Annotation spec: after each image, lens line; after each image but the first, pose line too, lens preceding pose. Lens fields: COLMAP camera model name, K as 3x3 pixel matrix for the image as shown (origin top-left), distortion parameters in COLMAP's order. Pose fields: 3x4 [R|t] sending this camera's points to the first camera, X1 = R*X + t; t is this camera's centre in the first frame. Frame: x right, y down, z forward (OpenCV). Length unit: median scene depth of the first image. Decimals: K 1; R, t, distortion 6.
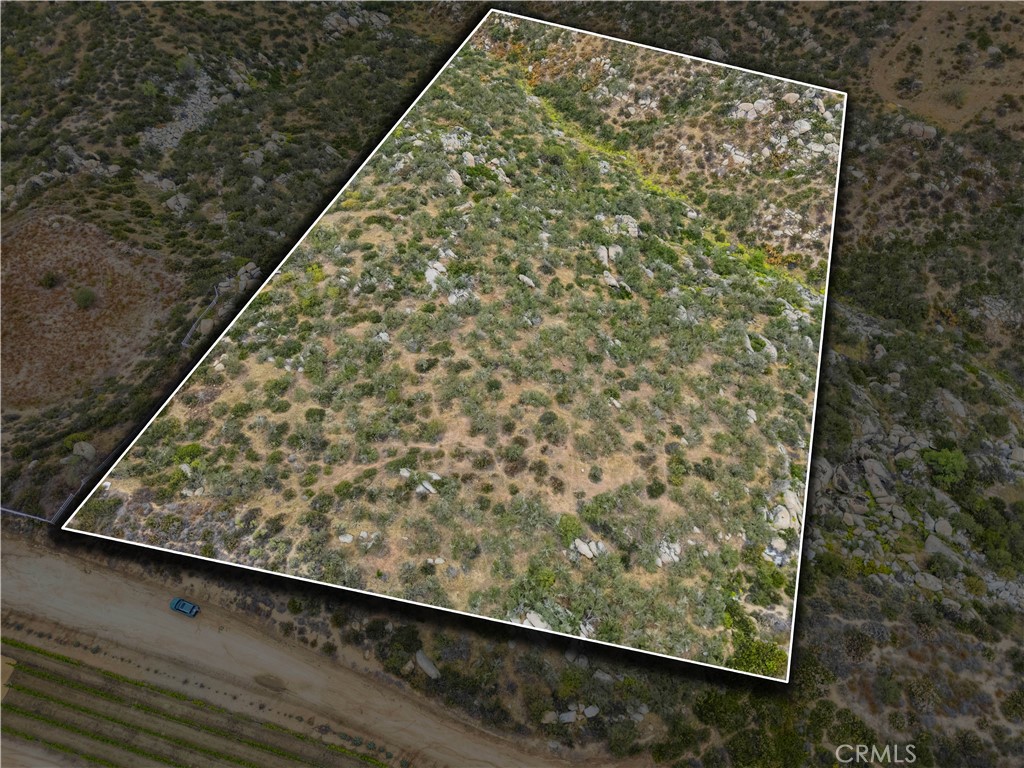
lens RADIAL K [[749.1, 0, 512.1], [0, 749.1, 380.3], [0, 0, 1]] dist [0.073839, -0.060363]
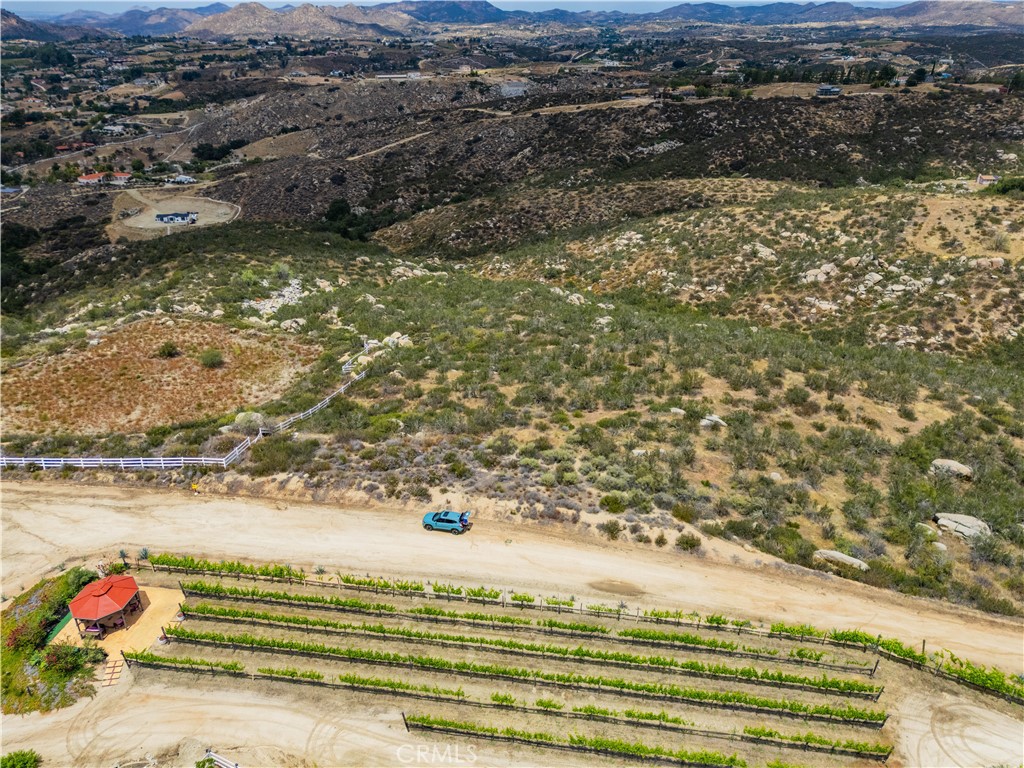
lens RADIAL K [[749.1, 0, 512.1], [0, 749.1, 380.3], [0, 0, 1]] dist [0.073839, -0.060363]
pose [[0.992786, -0.050878, 0.108567, -0.322316], [0.101732, 0.836657, -0.538197, 0.405285], [-0.063451, 0.545359, 0.835797, 0.287200]]
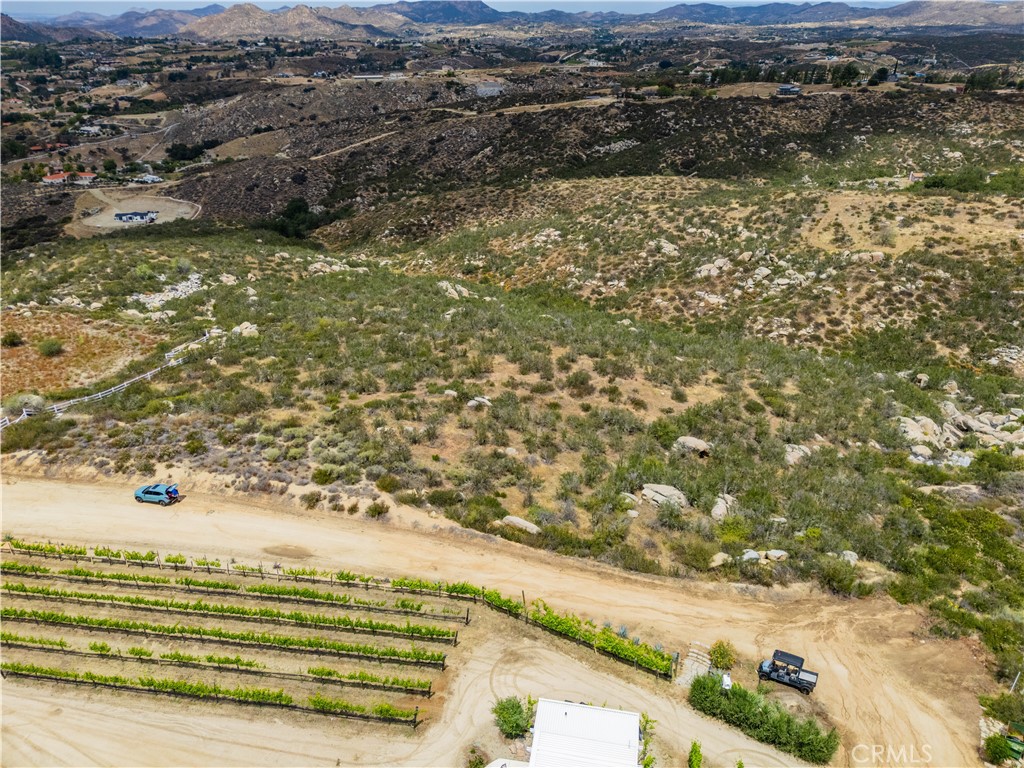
lens RADIAL K [[749.1, 0, 512.1], [0, 749.1, 380.3], [0, 0, 1]] dist [0.073839, -0.060363]
pose [[0.992629, -0.053039, 0.108968, -0.134704], [0.103828, 0.835934, -0.538919, 0.451696], [-0.062506, 0.546261, 0.835280, 0.261806]]
